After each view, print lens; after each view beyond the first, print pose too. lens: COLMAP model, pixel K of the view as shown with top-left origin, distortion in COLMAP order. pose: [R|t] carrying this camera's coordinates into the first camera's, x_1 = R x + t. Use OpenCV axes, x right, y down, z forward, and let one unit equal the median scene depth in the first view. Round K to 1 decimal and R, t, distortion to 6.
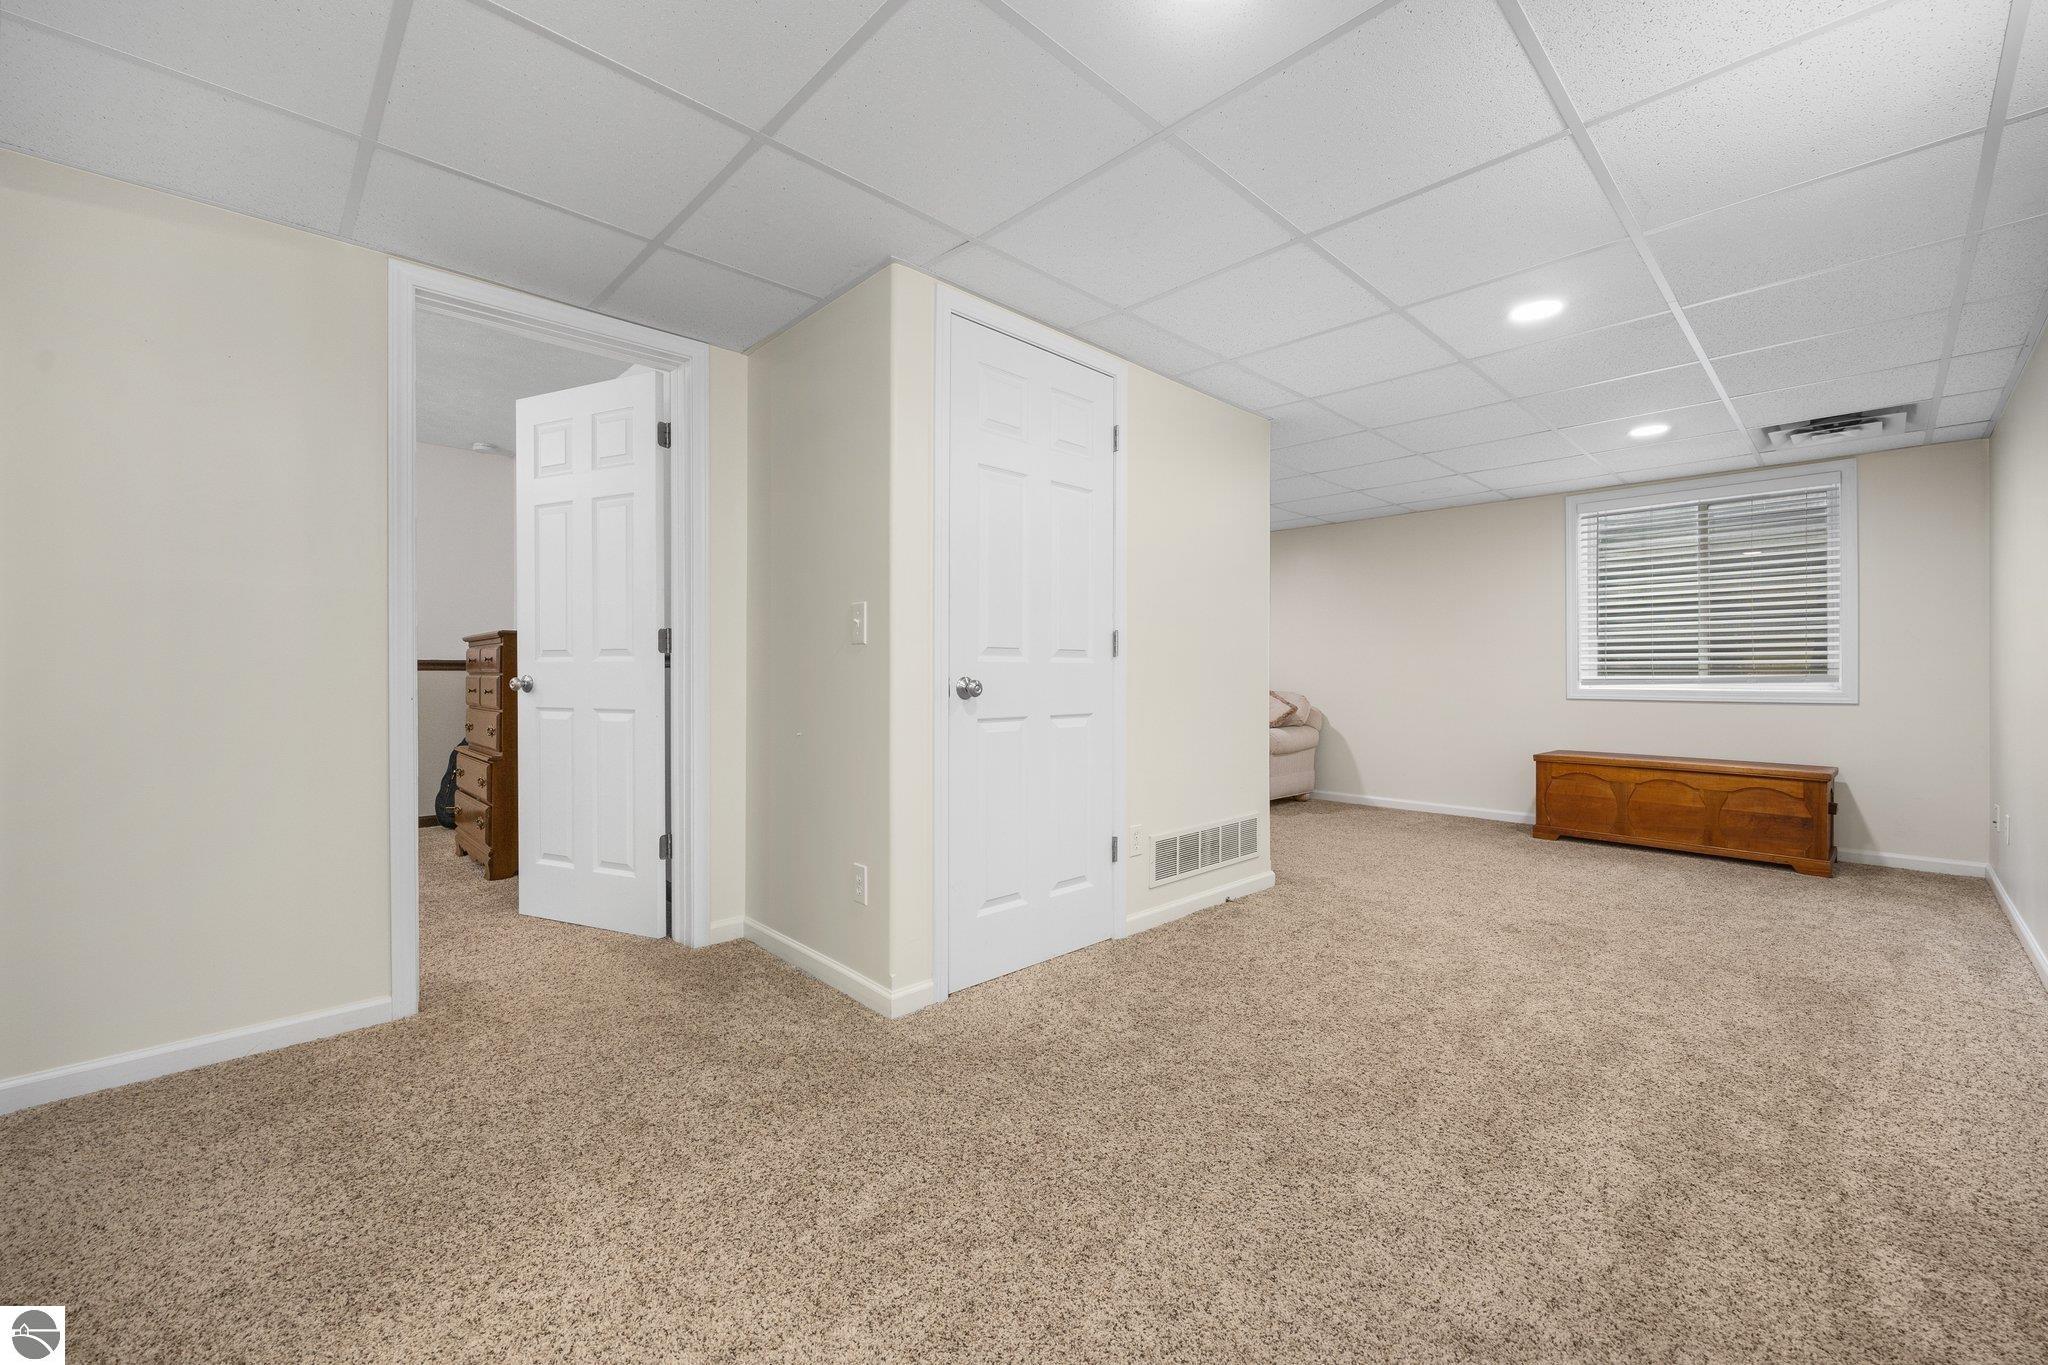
lens RADIAL K [[824.3, 0, 1017.6], [0, 824.3, 670.7], [0, 0, 1]] dist [-0.002071, -0.000055]
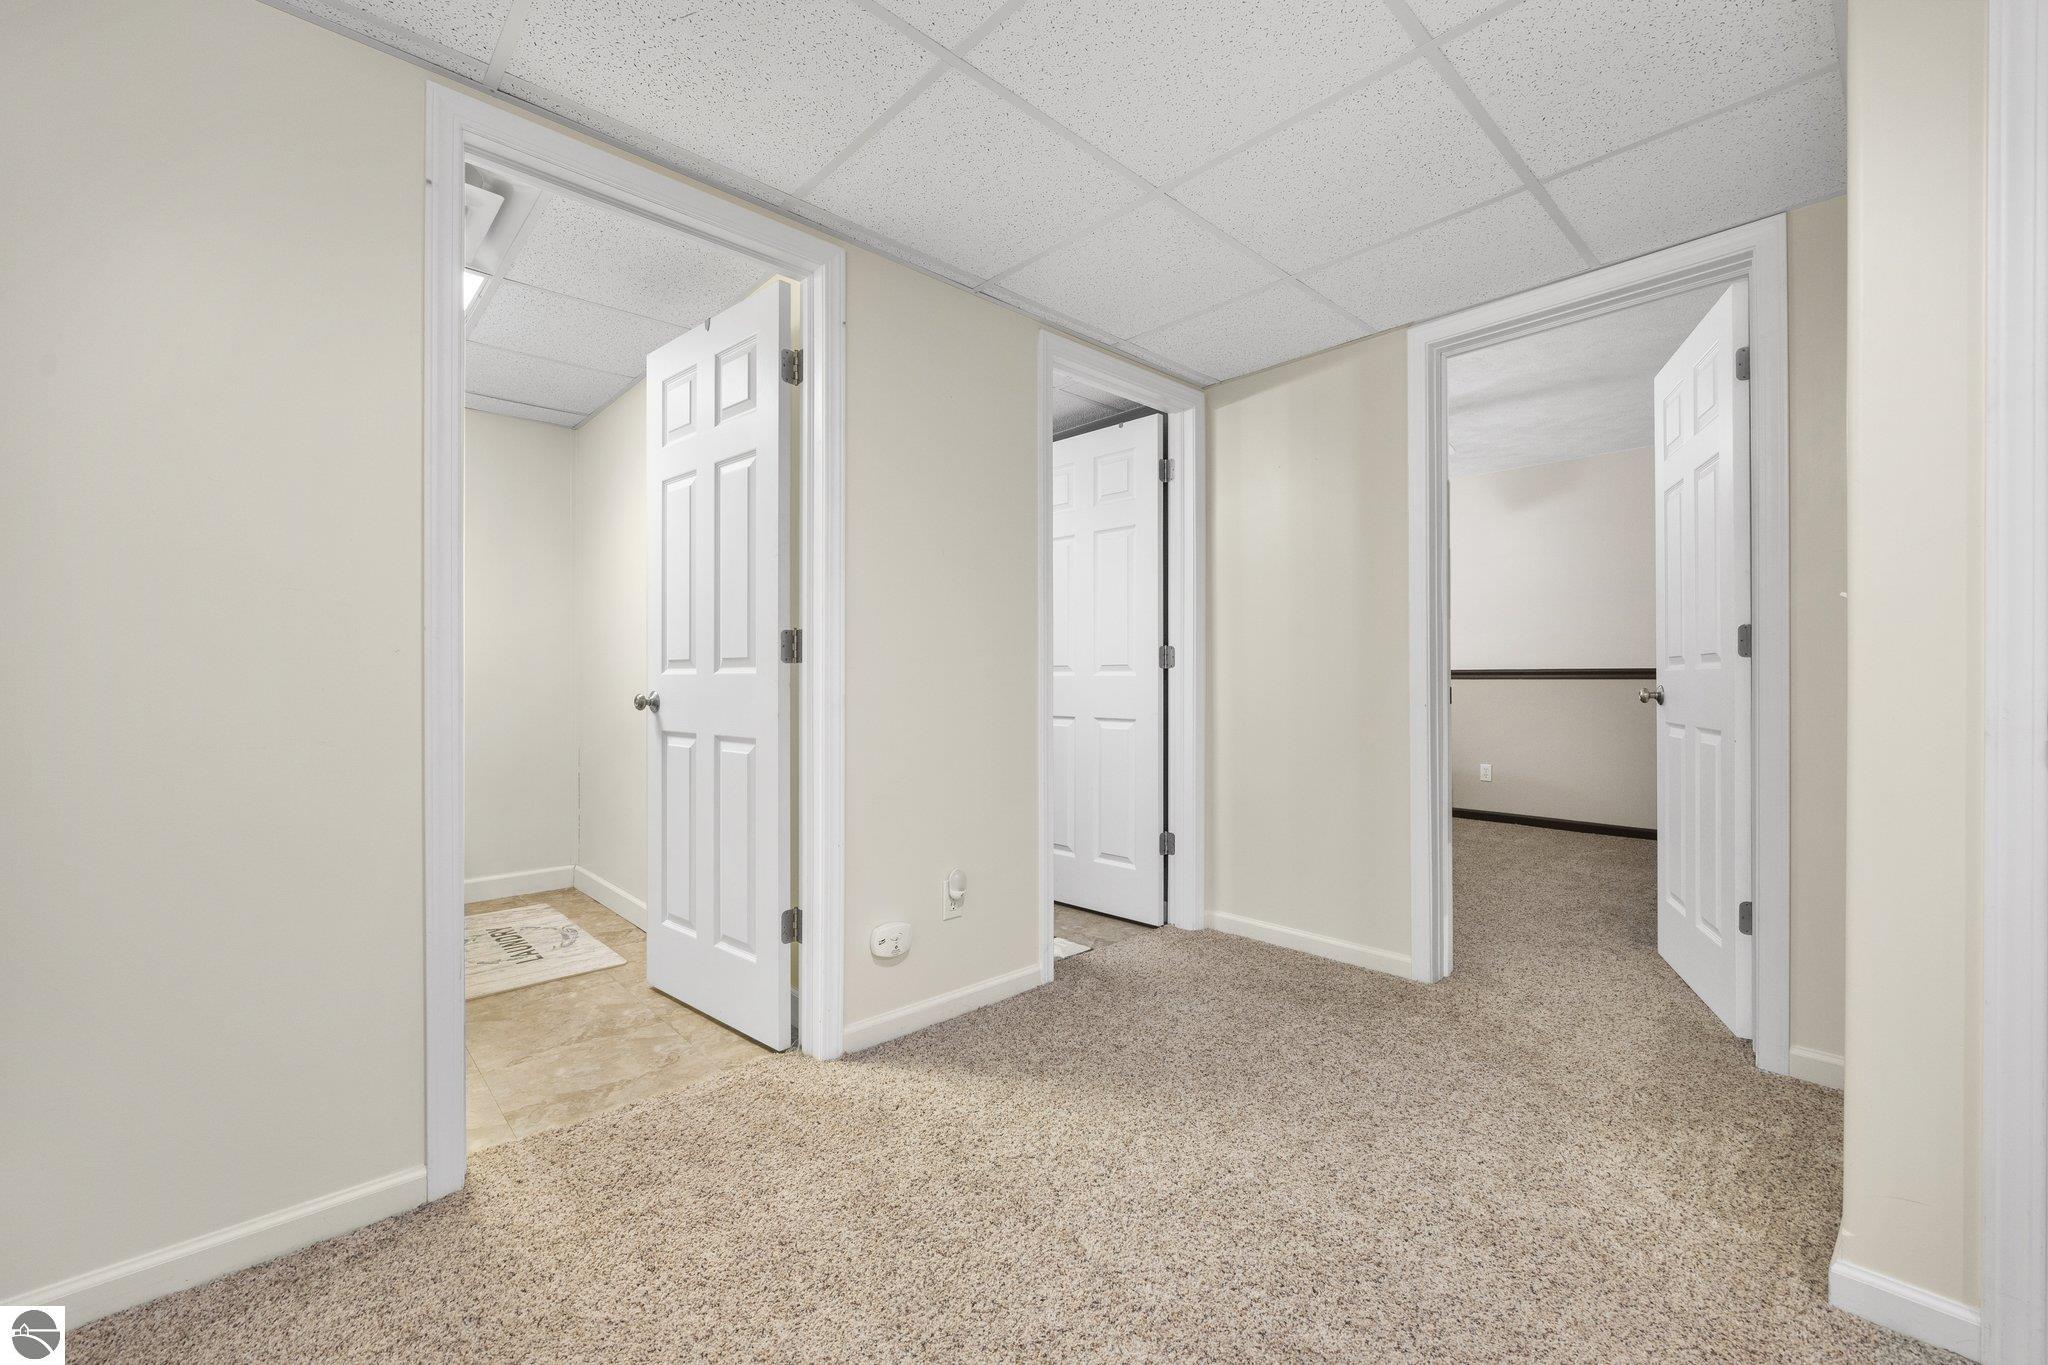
lens RADIAL K [[824.3, 0, 1017.6], [0, 824.3, 670.7], [0, 0, 1]] dist [-0.002071, -0.000055]
pose [[-0.015114, -0.004219, -0.999877, 0.341075], [0.001025, 0.999991, -0.004235, -0.007299], [0.999885, -0.001089, -0.015110, 0.370045]]
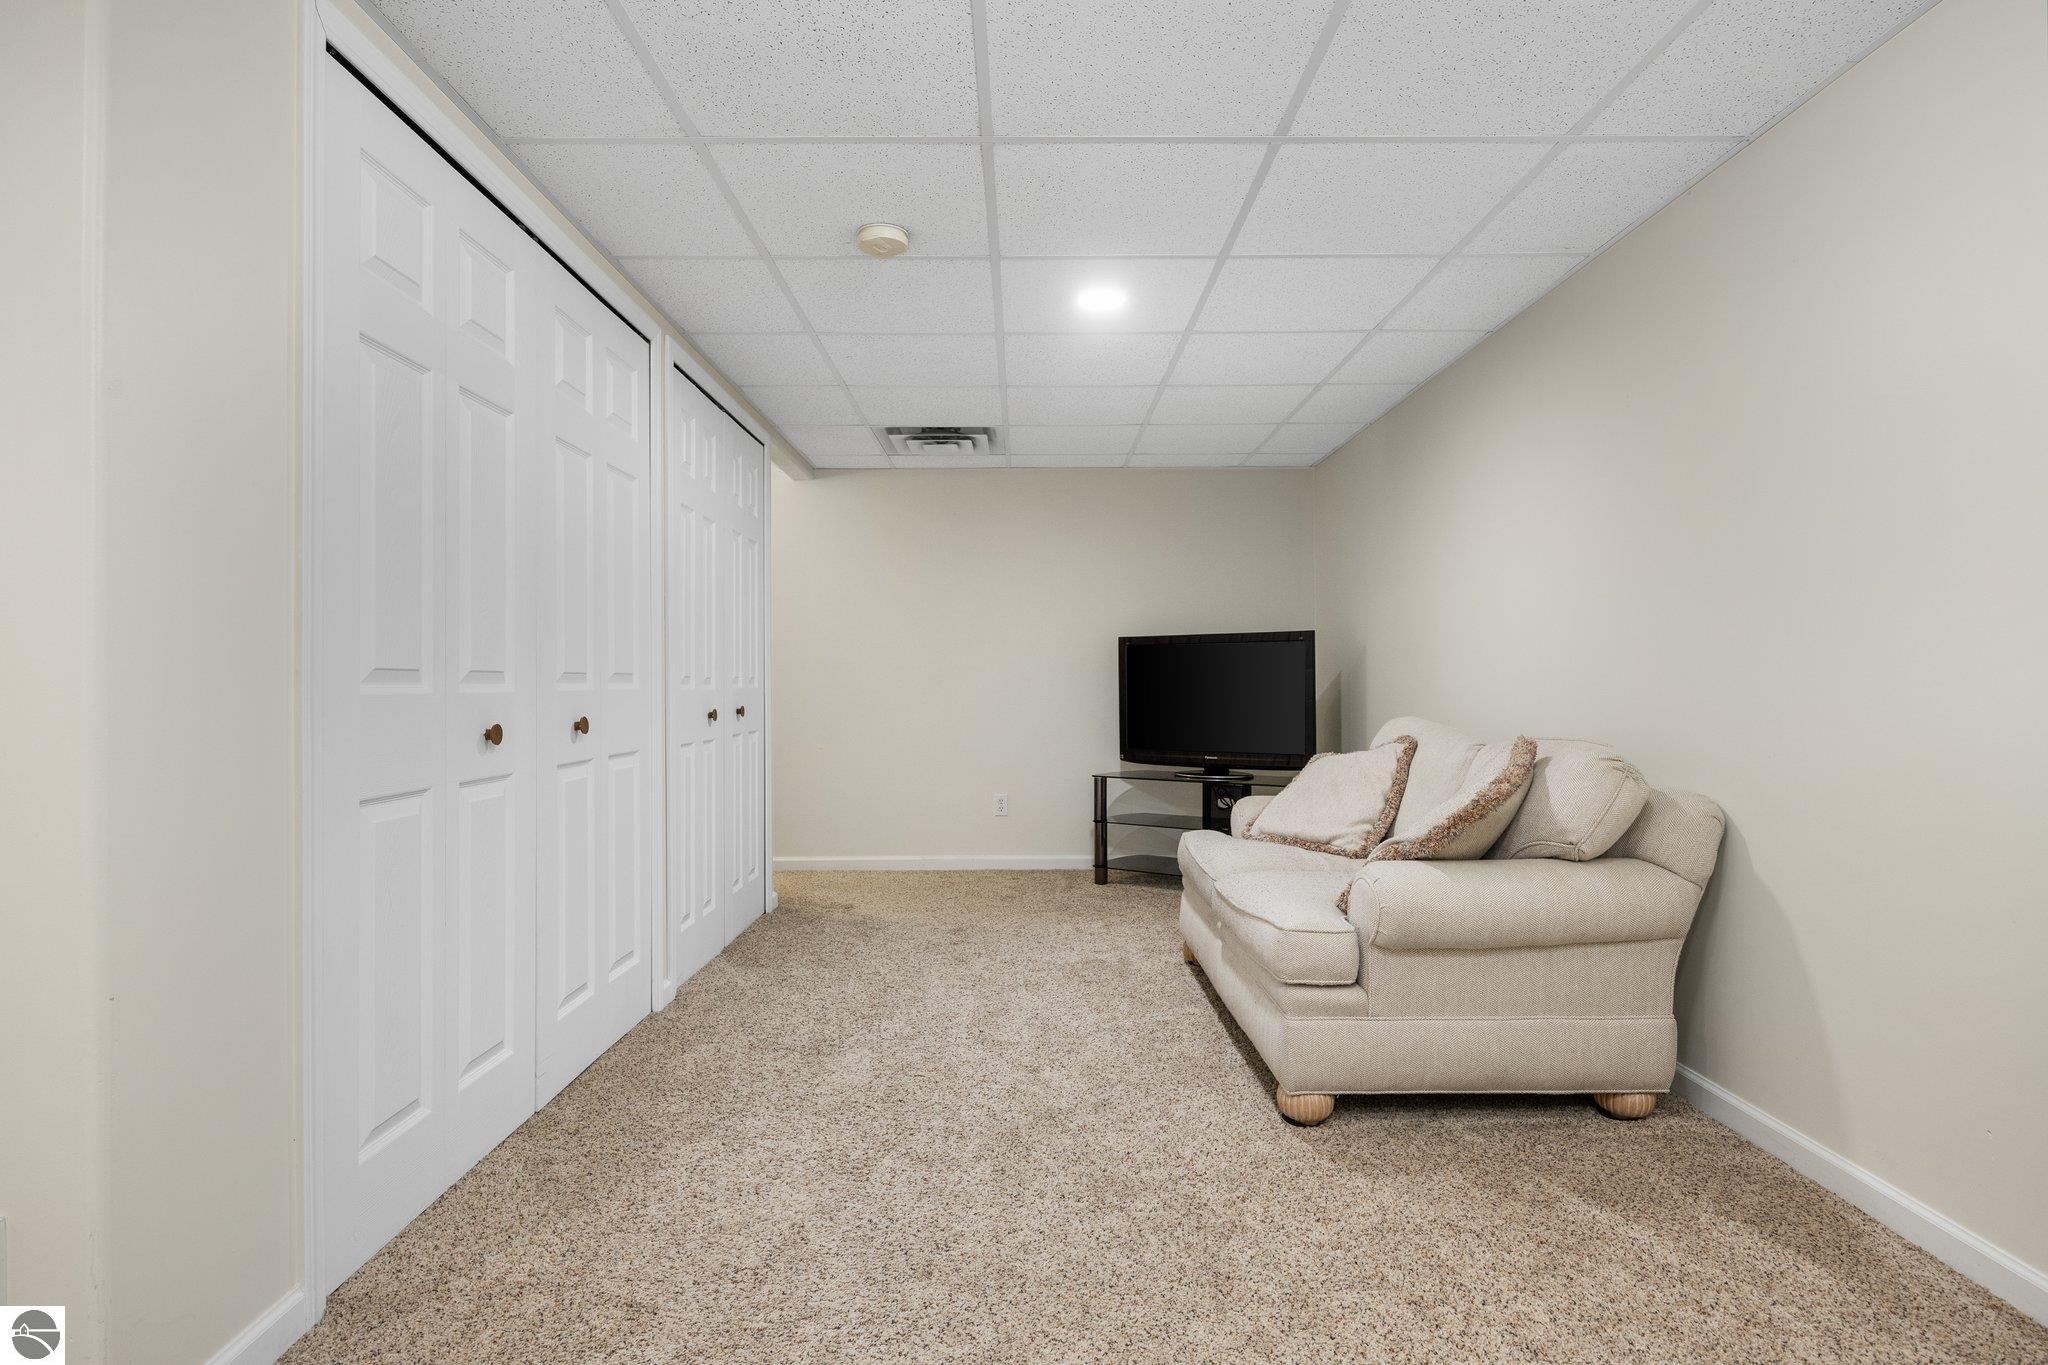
lens RADIAL K [[1055.6, 0, 1023.9], [0, 1055.6, 674.3], [0, 0, 1]] dist [-0.010391, -0.000421]
pose [[0.725569, -0.015988, -0.687963, 0.879167], [0.011684, 0.999872, -0.010913, 0.005806], [0.688050, -0.000120, 0.725663, 1.137060]]
